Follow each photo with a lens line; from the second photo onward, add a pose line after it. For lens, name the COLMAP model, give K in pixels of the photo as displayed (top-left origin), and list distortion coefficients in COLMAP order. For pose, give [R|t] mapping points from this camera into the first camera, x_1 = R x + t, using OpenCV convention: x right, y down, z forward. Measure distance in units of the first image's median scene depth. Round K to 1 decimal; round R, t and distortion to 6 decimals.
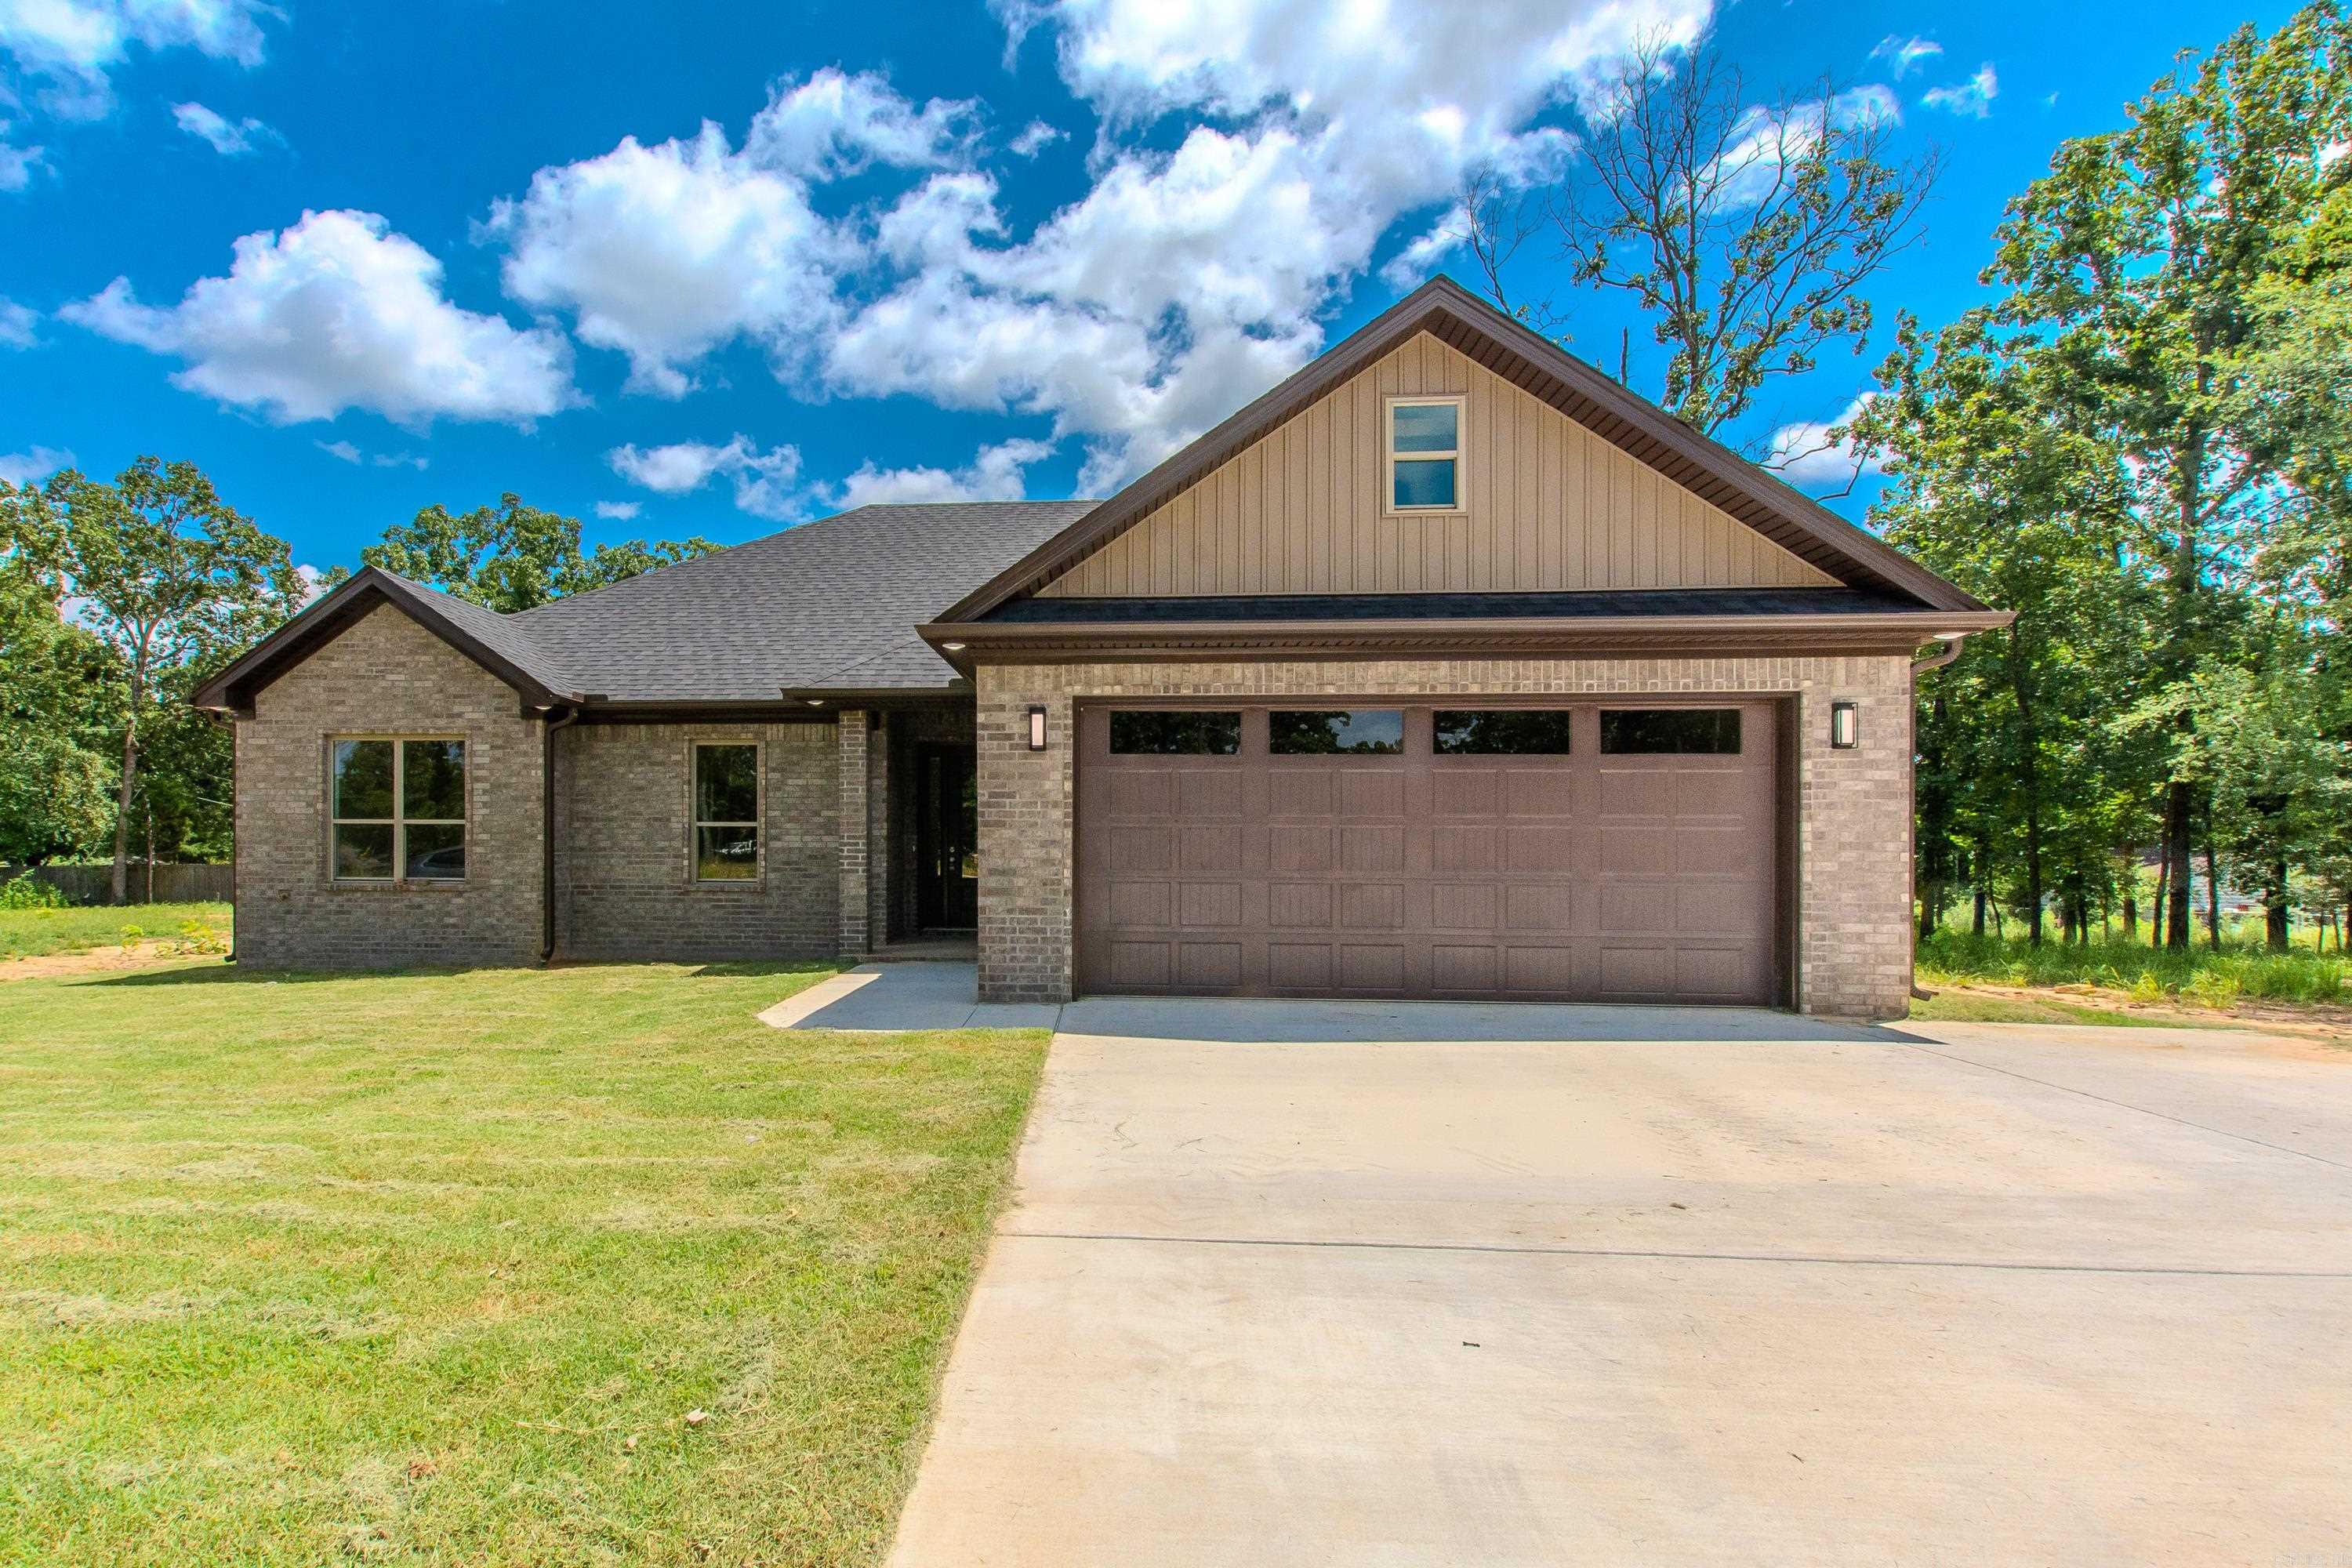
lens RADIAL K [[1064.8, 0, 1061.9], [0, 1064.8, 832.0], [0, 0, 1]] dist [0.000104, -0.000574]
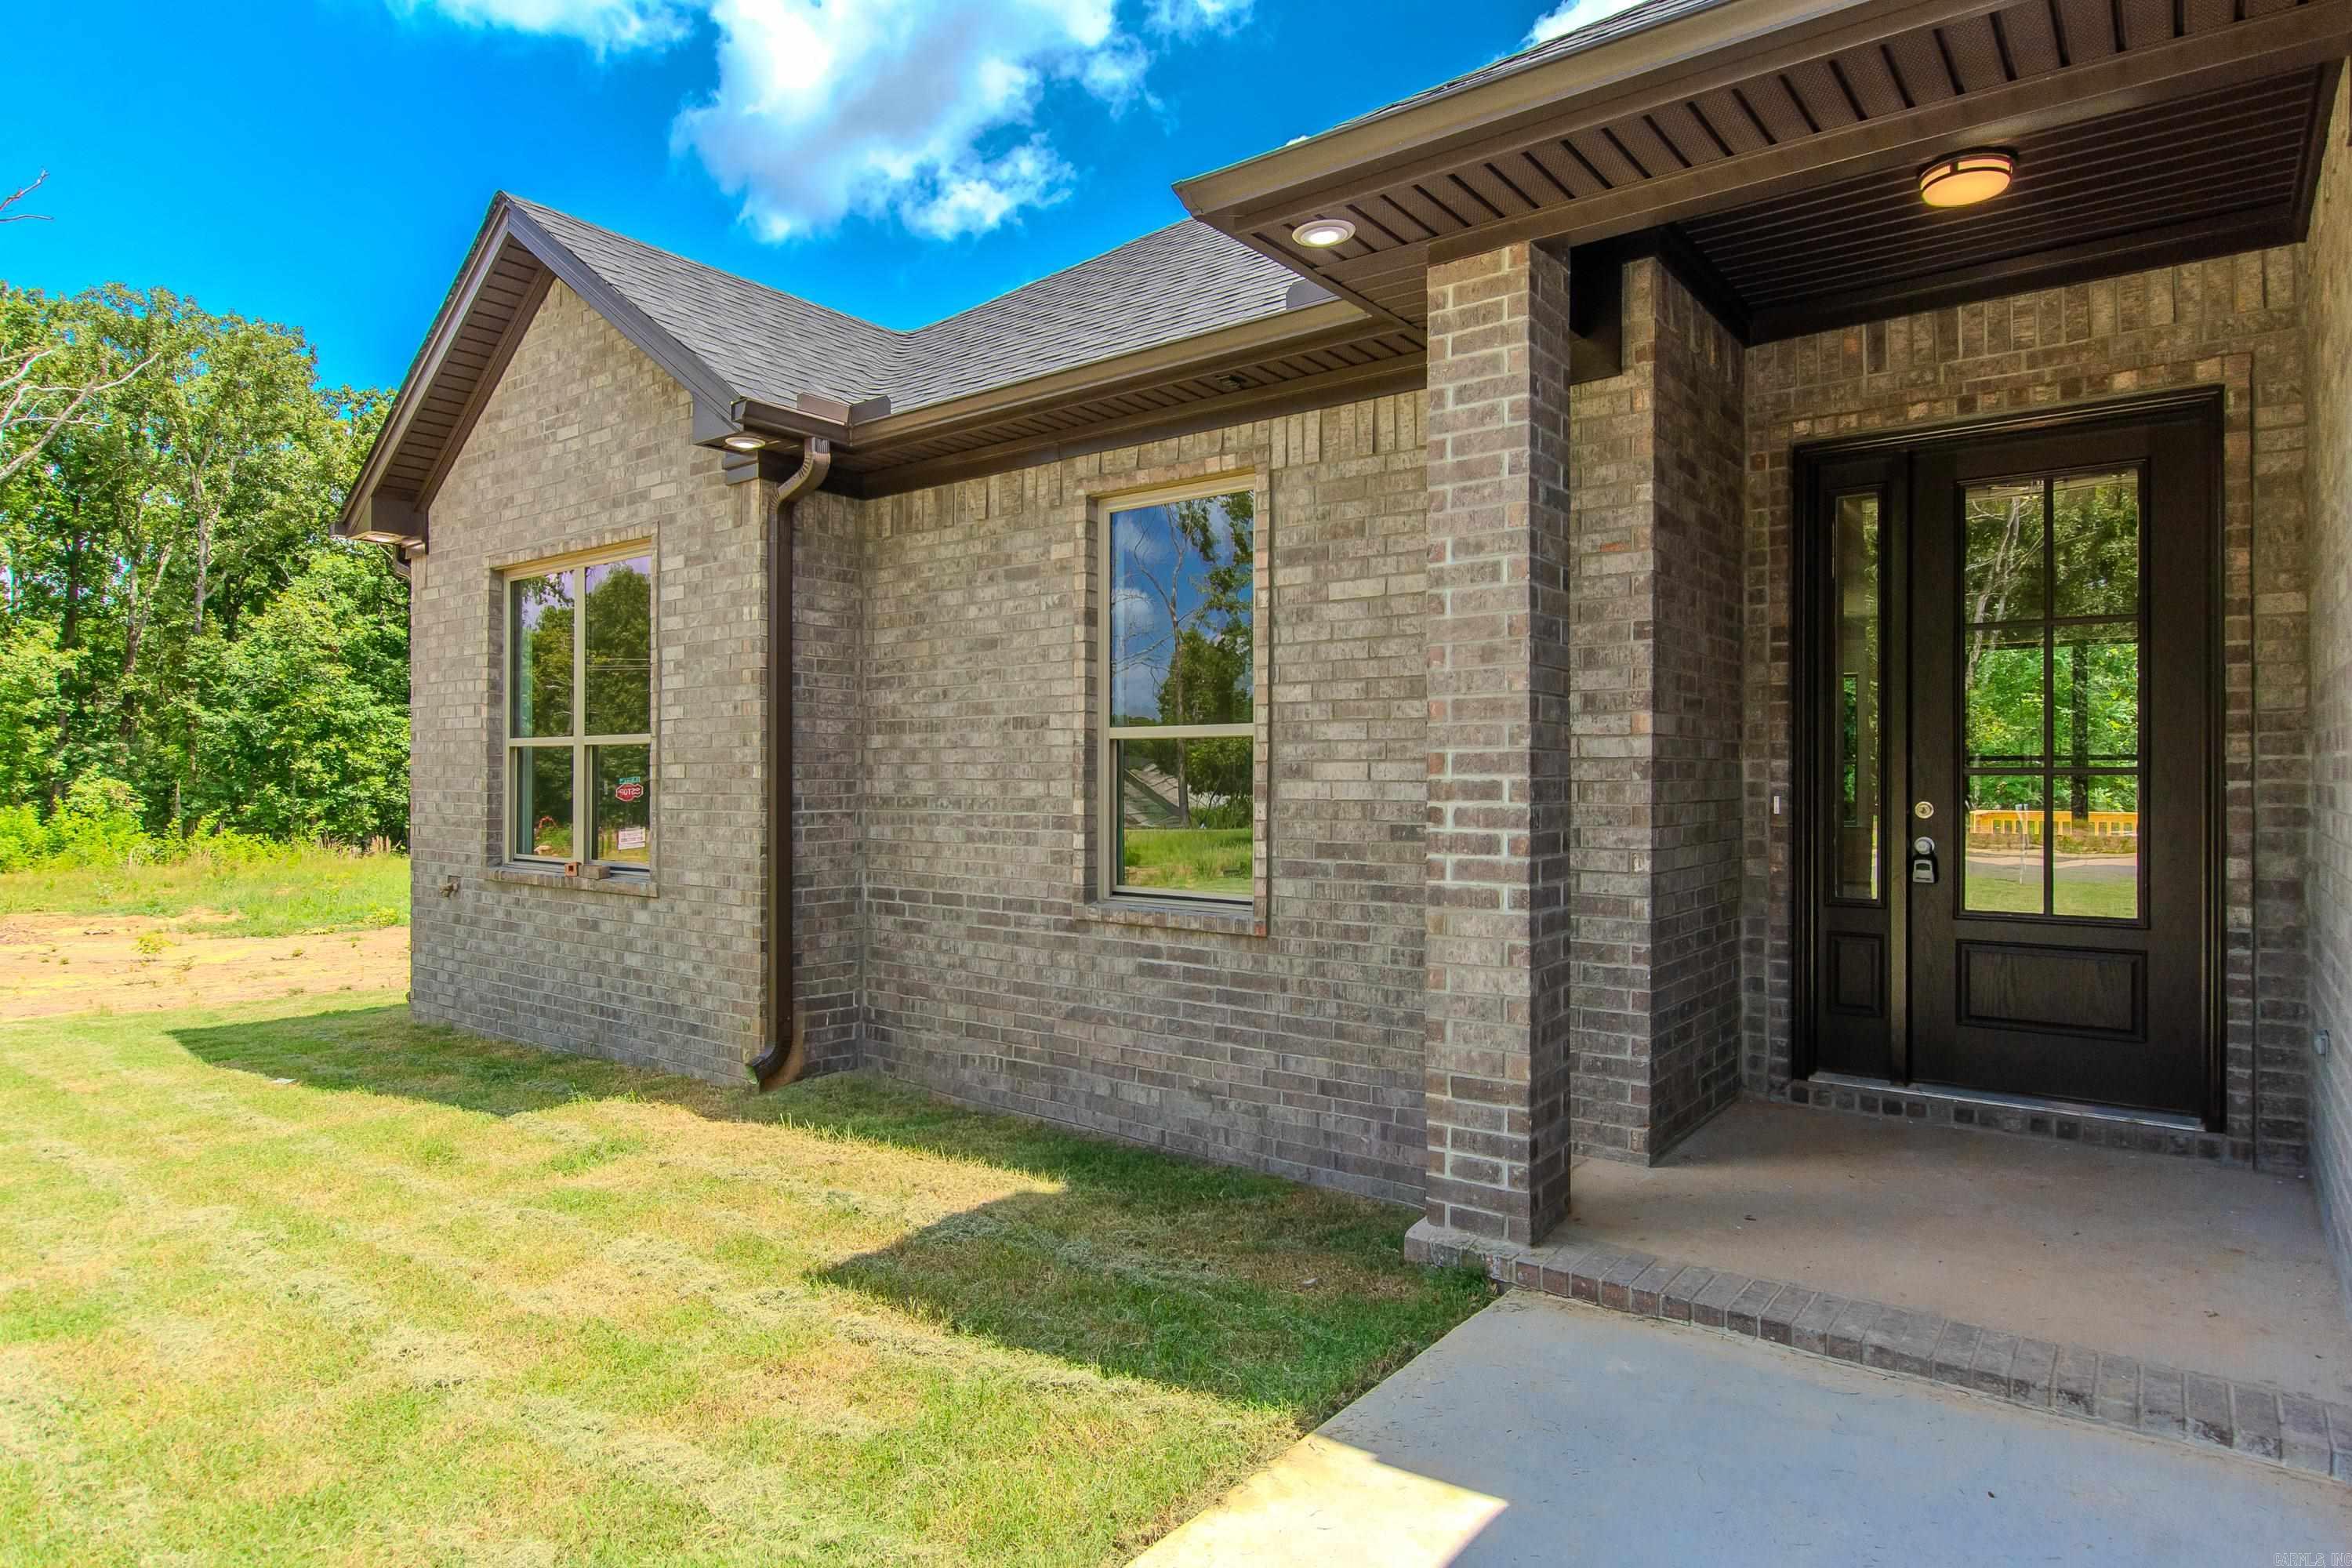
lens RADIAL K [[1321.9, 0, 1176.0], [0, 1321.9, 784.0], [0, 0, 1]] dist [-0.005722, -0.000120]
pose [[0.823896, -0.000985, -0.566740, -0.076483], [0.003401, 0.999989, 0.003207, 0.008553], [0.566731, -0.004570, 0.823890, 0.677519]]
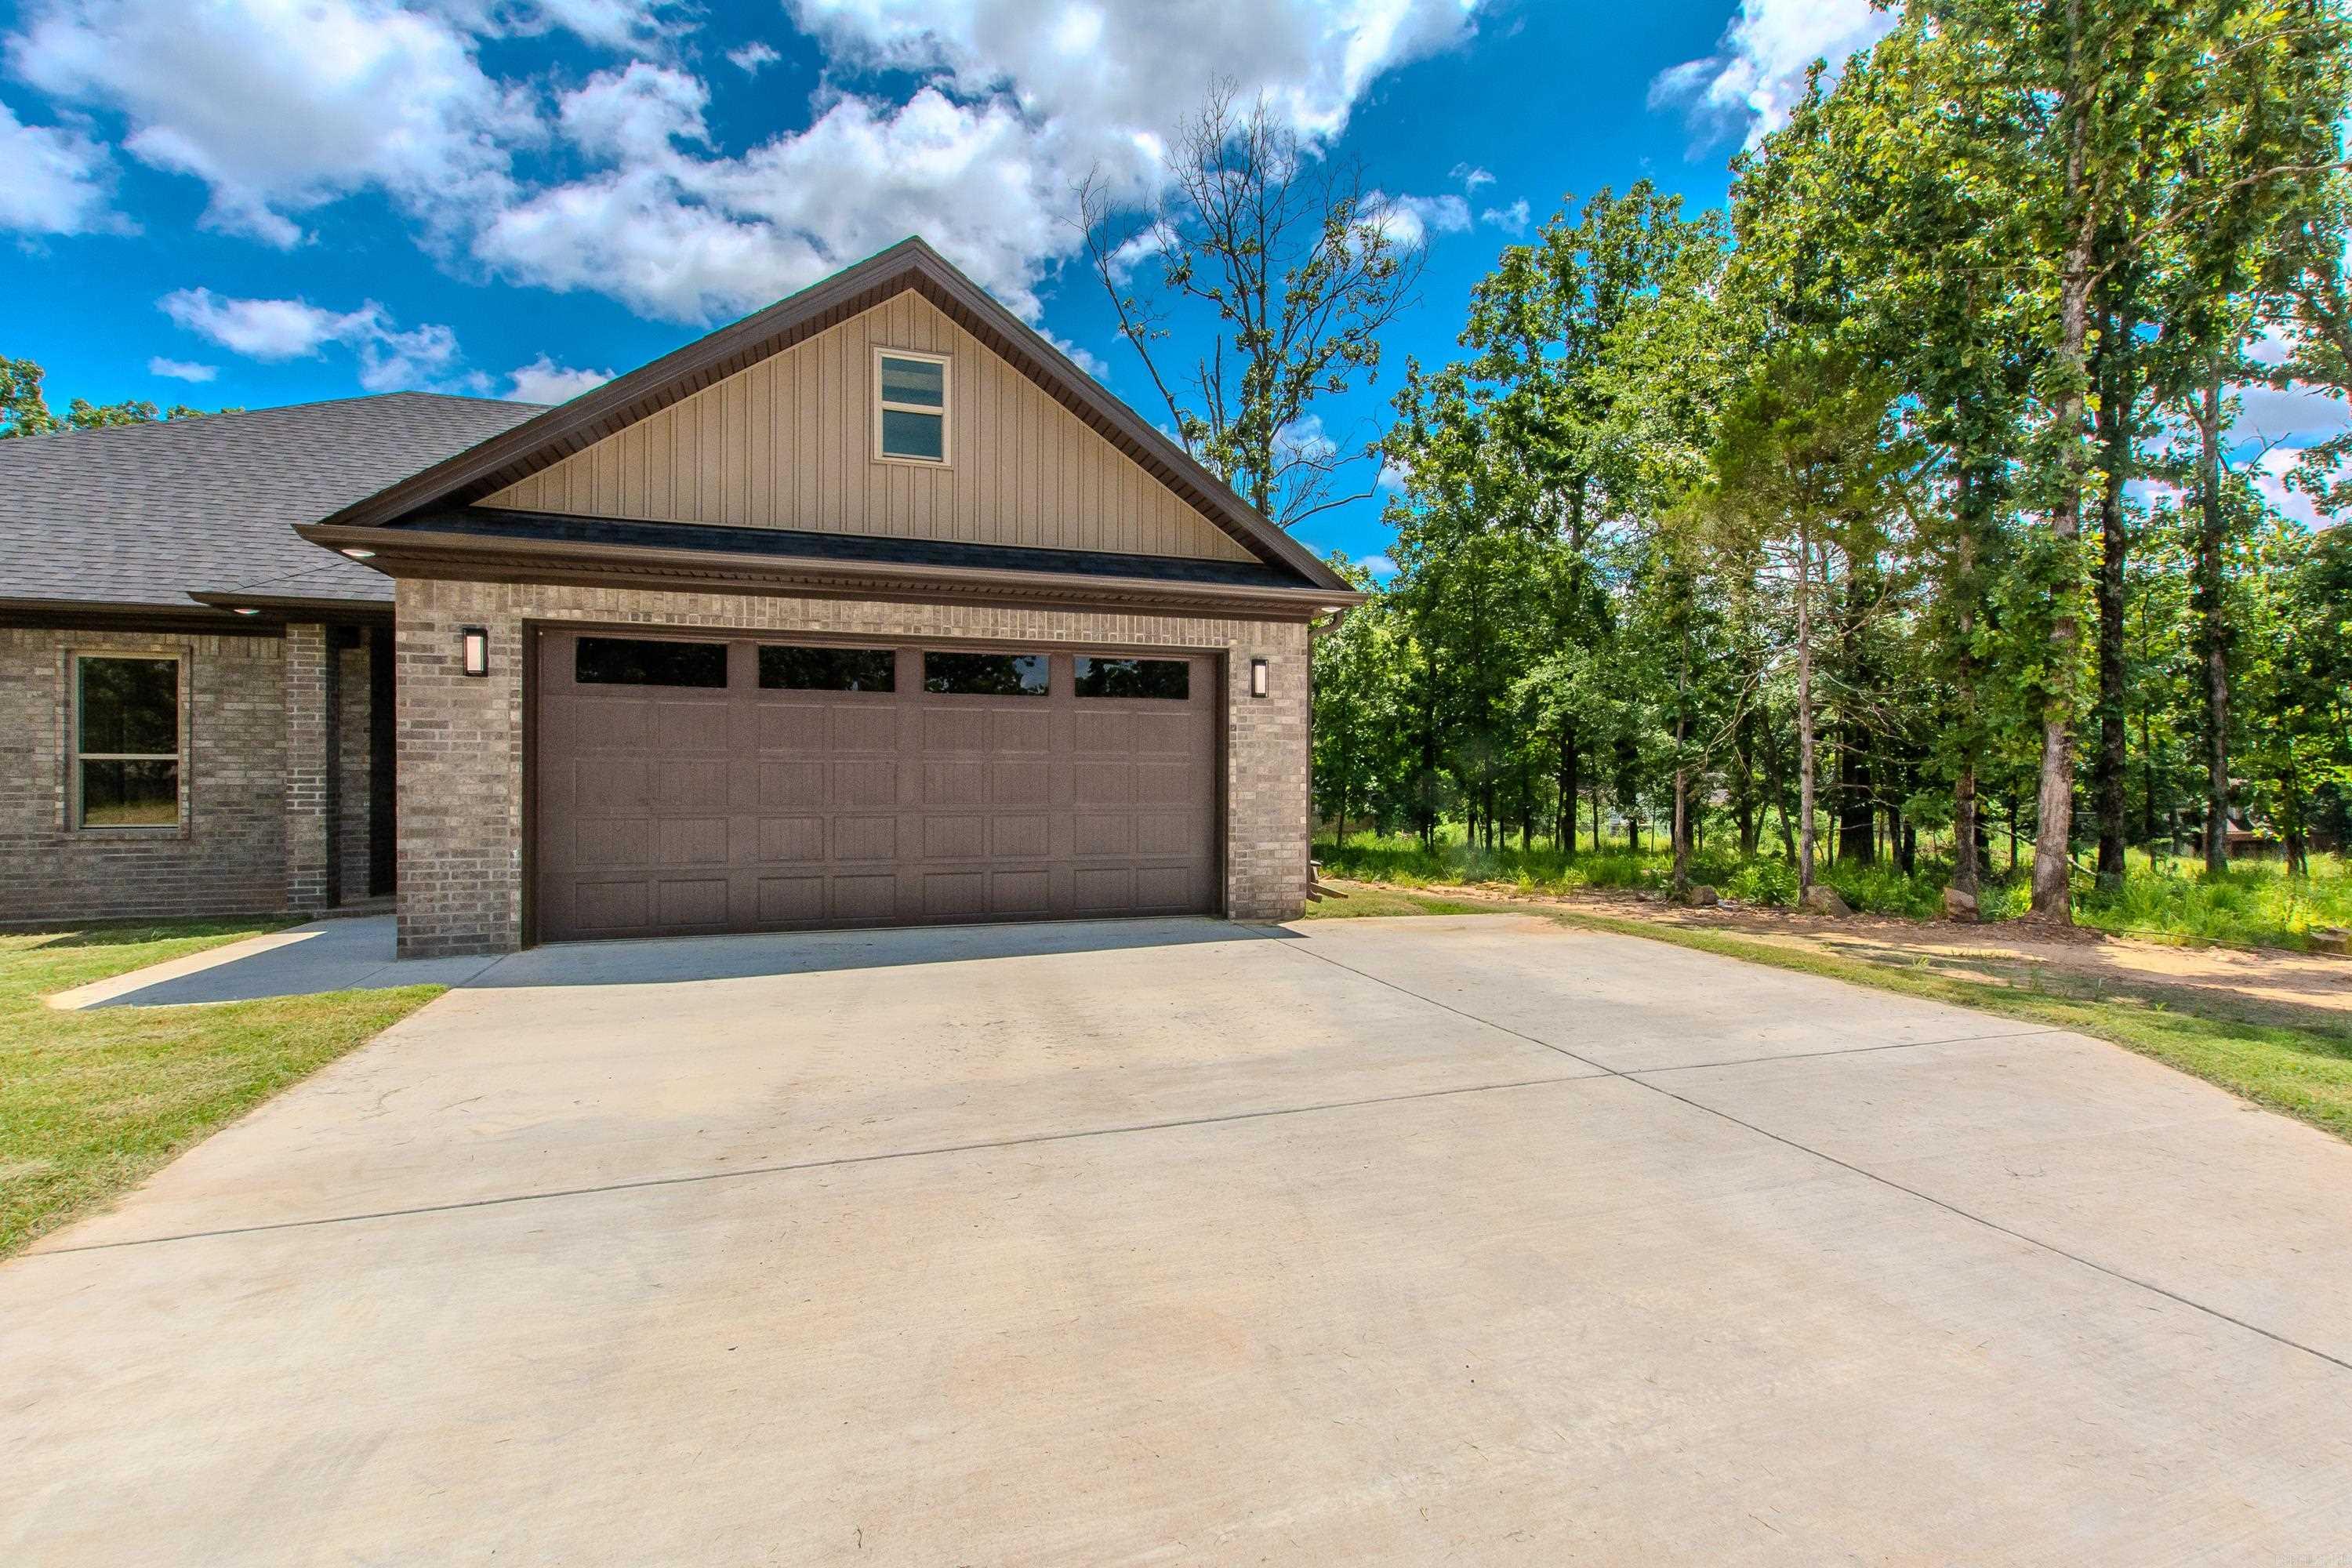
lens RADIAL K [[1013.3, 0, 1181.1], [0, 1013.3, 773.2], [0, 0, 1]] dist [-0.000659, -0.000821]
pose [[0.922051, -0.001600, 0.387065, 0.129556], [-0.000447, 0.999986, 0.005200, 0.000872], [-0.387068, -0.004968, 0.922038, -0.016744]]
